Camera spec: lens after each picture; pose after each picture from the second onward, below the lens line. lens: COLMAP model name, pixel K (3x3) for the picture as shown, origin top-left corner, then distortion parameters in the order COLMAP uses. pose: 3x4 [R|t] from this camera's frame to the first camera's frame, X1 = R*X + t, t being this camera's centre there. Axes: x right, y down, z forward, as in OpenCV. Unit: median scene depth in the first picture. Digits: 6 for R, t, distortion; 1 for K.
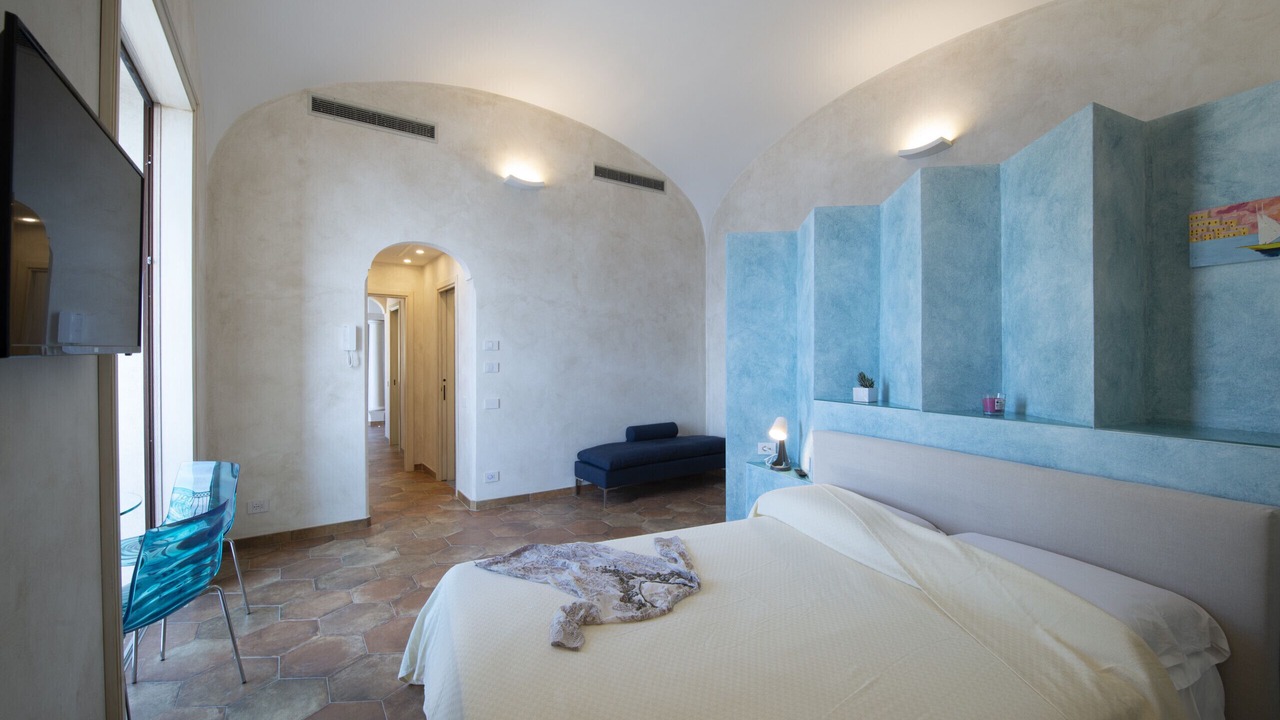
lens RADIAL K [[516.0, 0, 644.8], [0, 516.0, 355.2], [0, 0, 1]] dist [-0.018568, -0.000432]
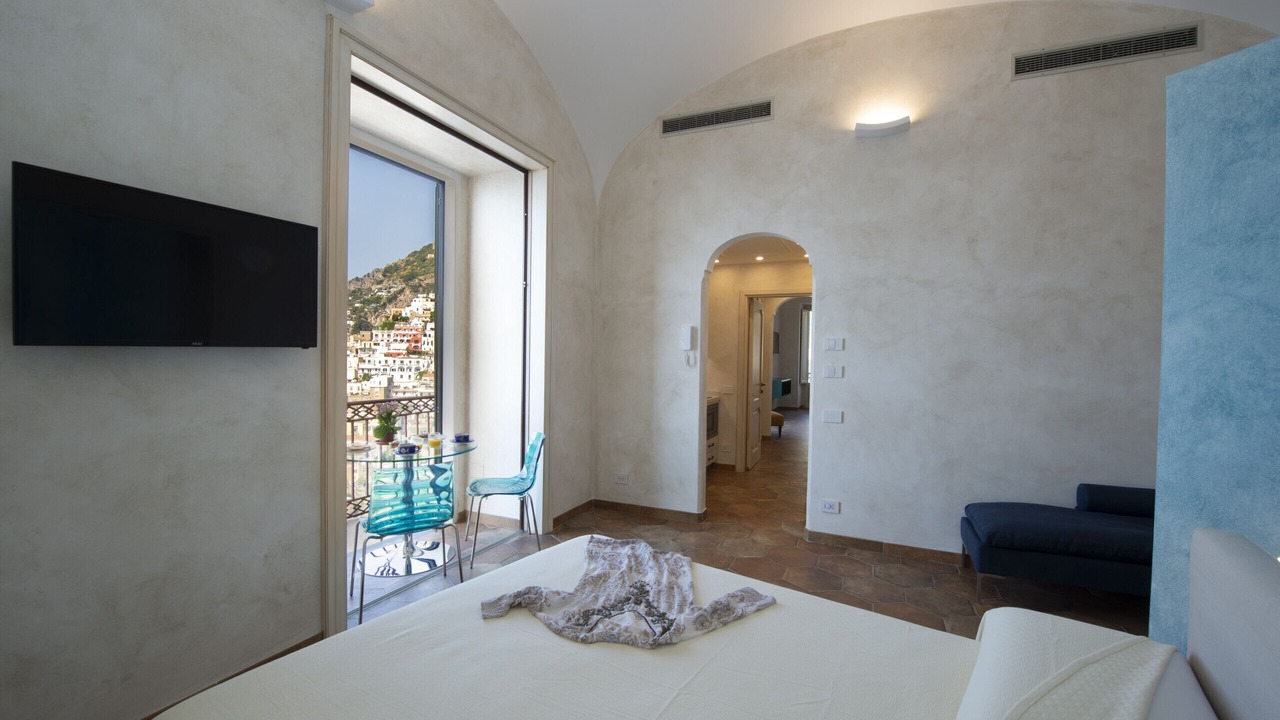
lens RADIAL K [[516.0, 0, 643.1], [0, 516.0, 360.4], [0, 0, 1]] dist [-0.018568, -0.000432]
pose [[0.499173, 0.017736, -0.866321, 0.258920], [-0.013621, 0.999828, 0.012620, 0.000069], [0.866395, 0.005500, 0.499329, 0.346534]]
